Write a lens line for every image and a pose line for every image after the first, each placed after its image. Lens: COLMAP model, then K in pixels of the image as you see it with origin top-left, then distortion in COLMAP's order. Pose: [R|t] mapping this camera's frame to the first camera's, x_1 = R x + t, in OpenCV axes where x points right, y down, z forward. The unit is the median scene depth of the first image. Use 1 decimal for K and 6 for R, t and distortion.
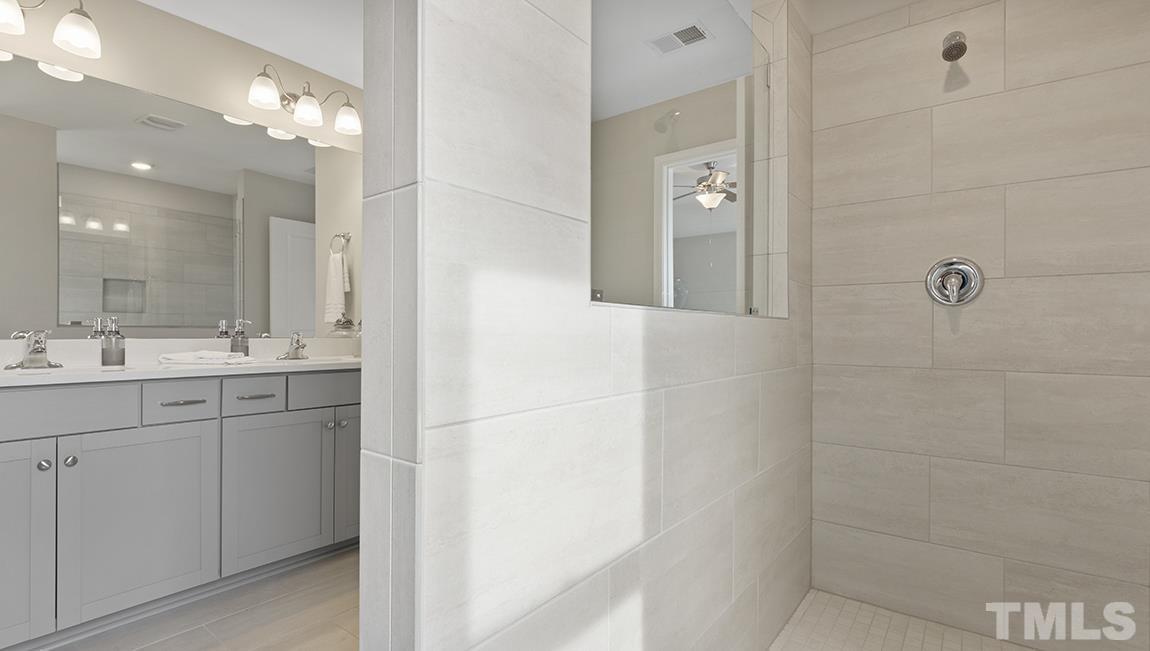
lens RADIAL K [[548.5, 0, 572.9], [0, 548.5, 330.8], [0, 0, 1]] dist [0.003159, 0.001313]
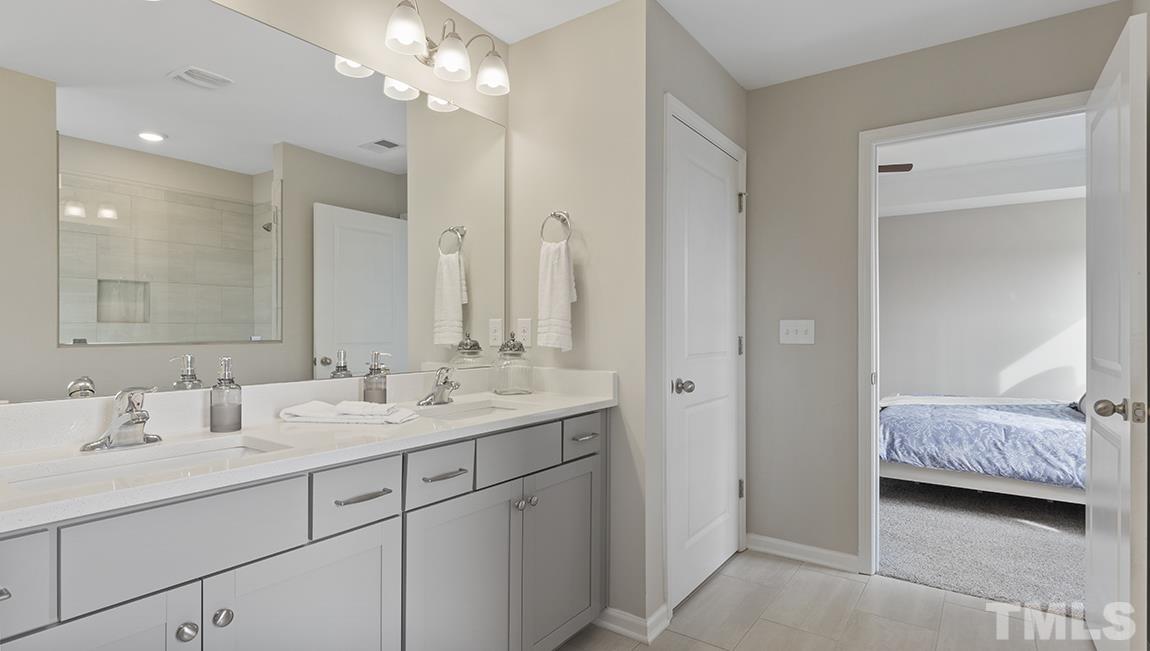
lens RADIAL K [[585.6, 0, 576.9], [0, 585.6, 325.6], [0, 0, 1]] dist [0.006251, -0.001521]
pose [[0.998983, -0.000776, 0.045090, -0.289835], [0.000754, 1.000000, 0.000498, -0.040872], [-0.045090, -0.000463, 0.998983, 0.181208]]
